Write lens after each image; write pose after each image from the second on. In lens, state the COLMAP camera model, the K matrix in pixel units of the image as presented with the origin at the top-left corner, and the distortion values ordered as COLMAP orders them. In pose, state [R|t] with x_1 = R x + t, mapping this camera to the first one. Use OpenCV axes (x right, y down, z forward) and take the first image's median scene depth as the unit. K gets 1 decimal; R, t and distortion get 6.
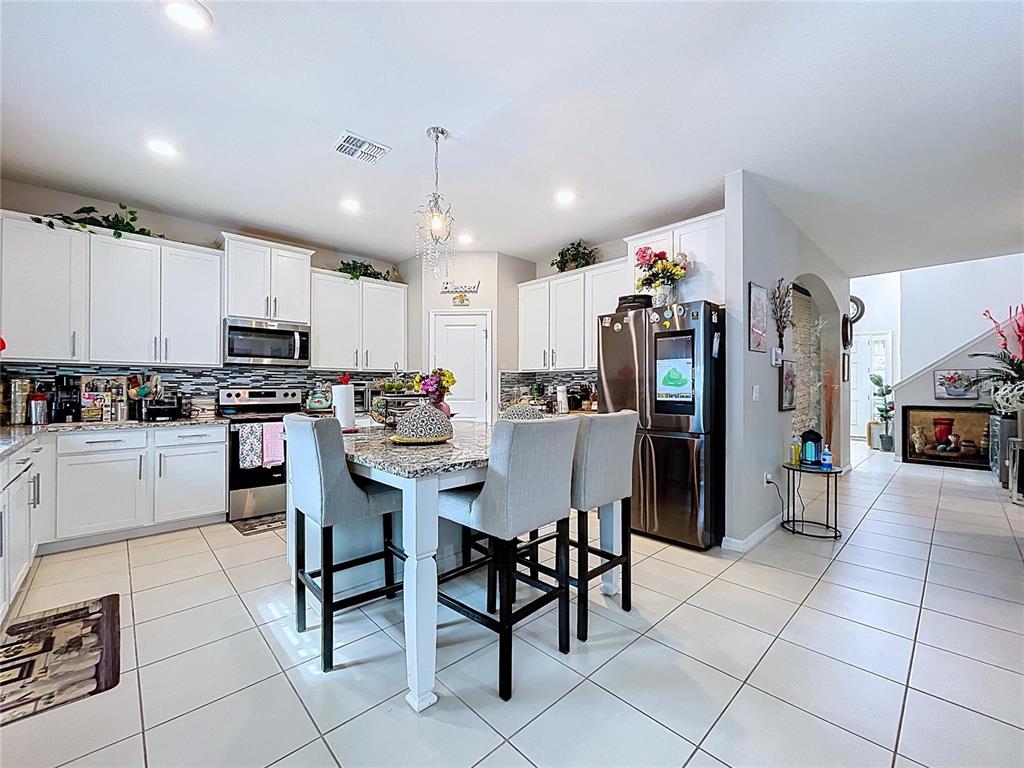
lens RADIAL K [[418.1, 0, 504.5], [0, 418.1, 382.3], [0, 0, 1]] dist [0.000468, -0.000962]
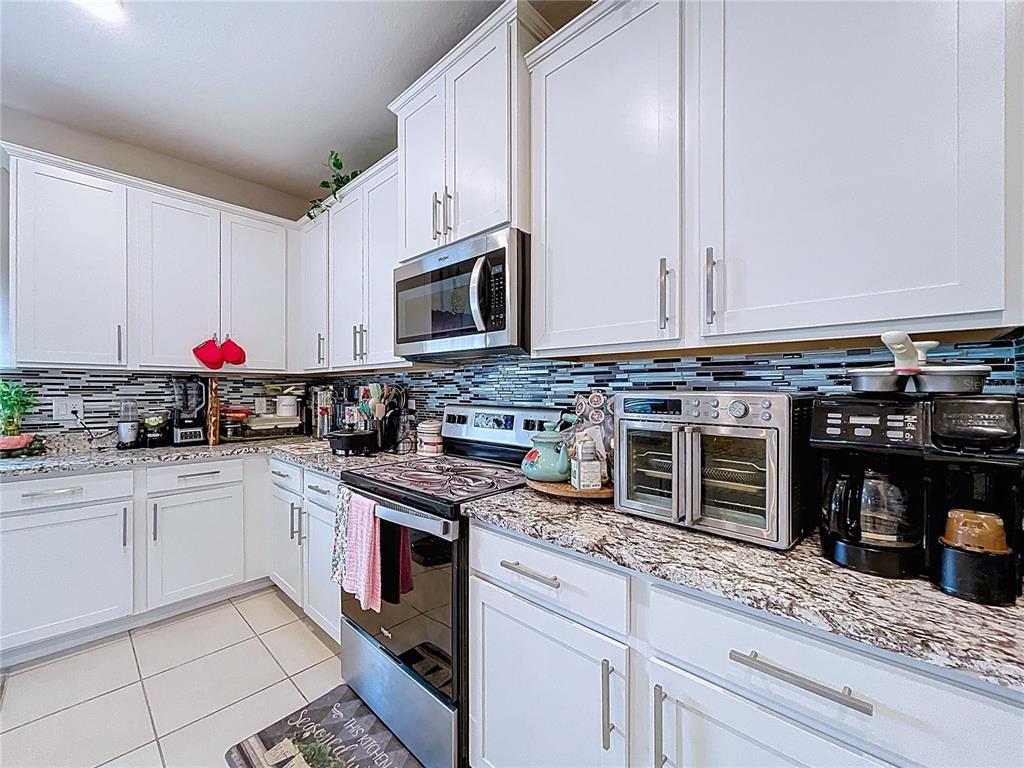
lens RADIAL K [[418.1, 0, 508.3], [0, 418.1, 388.9], [0, 0, 1]] dist [0.000468, -0.000962]
pose [[0.068429, -0.000349, -0.997656, -0.150666], [0.011541, 0.999933, 0.000441, -0.006252], [0.997589, -0.011544, 0.068429, 1.132809]]
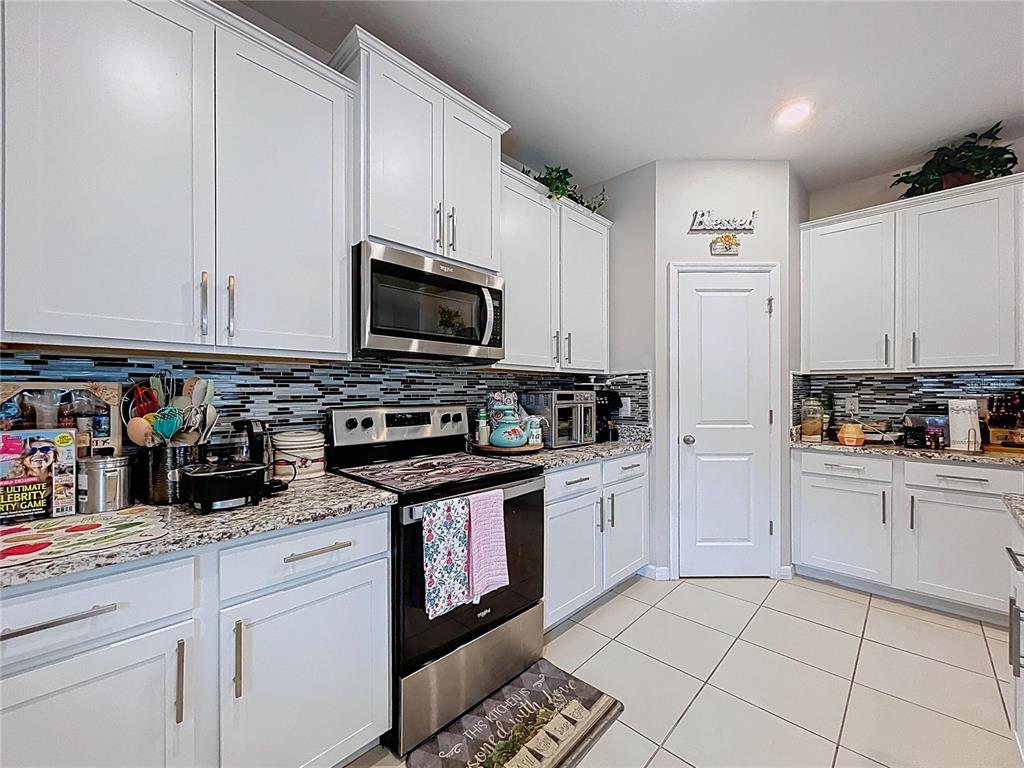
lens RADIAL K [[418.1, 0, 506.3], [0, 418.1, 389.5], [0, 0, 1]] dist [0.000468, -0.000962]
pose [[0.998971, -0.001800, 0.045309, -0.561316], [0.001452, 0.999969, 0.007722, -0.009937], [-0.045321, -0.007649, 0.998943, 0.596226]]
